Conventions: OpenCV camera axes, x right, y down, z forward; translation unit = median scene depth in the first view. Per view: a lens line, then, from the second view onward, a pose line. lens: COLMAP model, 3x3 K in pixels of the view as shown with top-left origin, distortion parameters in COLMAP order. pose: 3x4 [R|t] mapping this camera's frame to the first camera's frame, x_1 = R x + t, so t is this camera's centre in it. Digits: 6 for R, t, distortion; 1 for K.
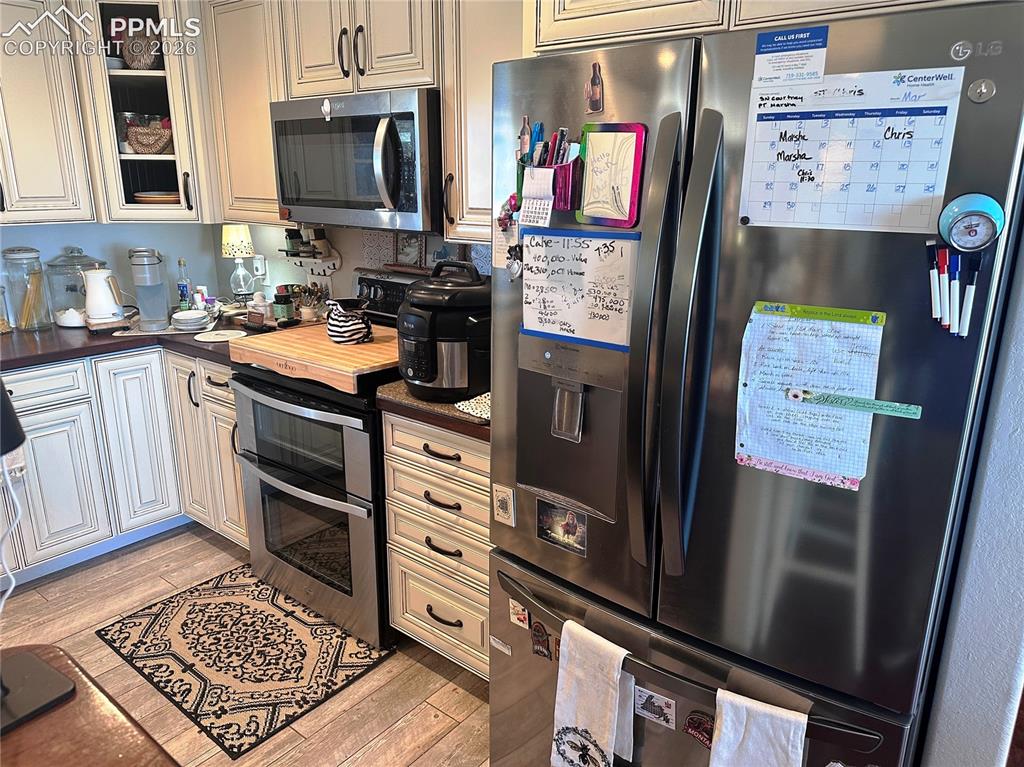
lens RADIAL K [[726.0, 0, 518.0], [0, 726.0, 384.4], [0, 0, 1]] dist [0.035156, -0.037653]
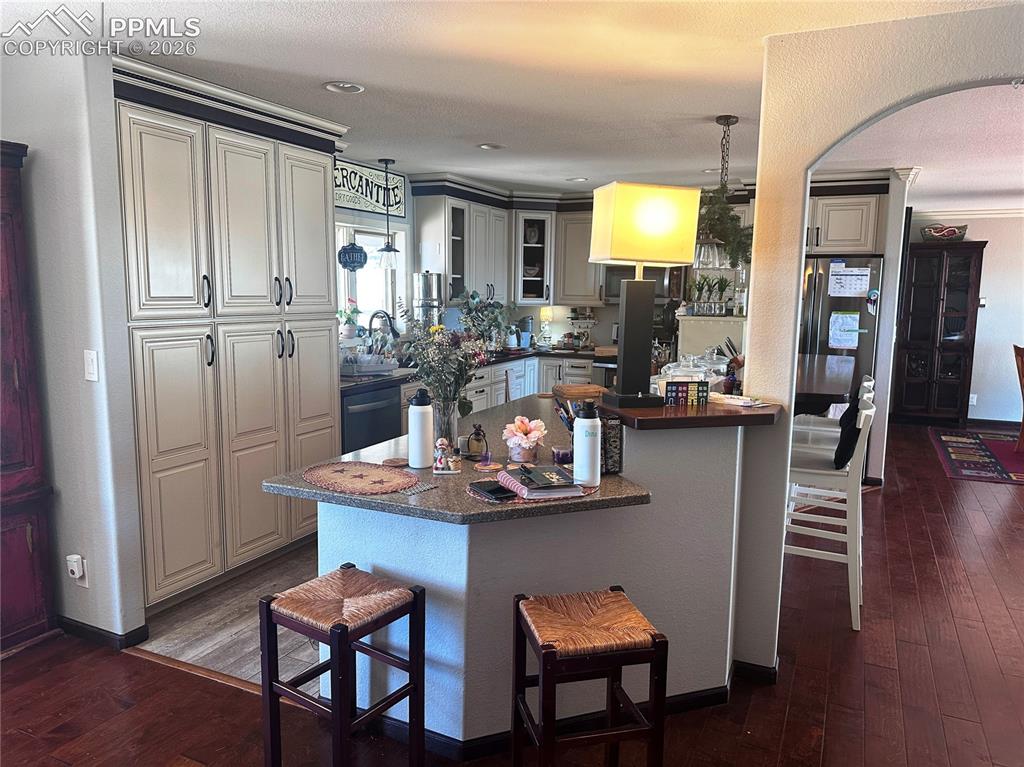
lens RADIAL K [[726.0, 0, 503.2], [0, 726.0, 383.8], [0, 0, 1]] dist [0.035156, -0.037653]
pose [[0.974233, -0.033745, 0.223007, -2.923278], [0.064190, 0.989340, -0.130717, 0.859612], [-0.216219, 0.141664, 0.966013, -3.160123]]
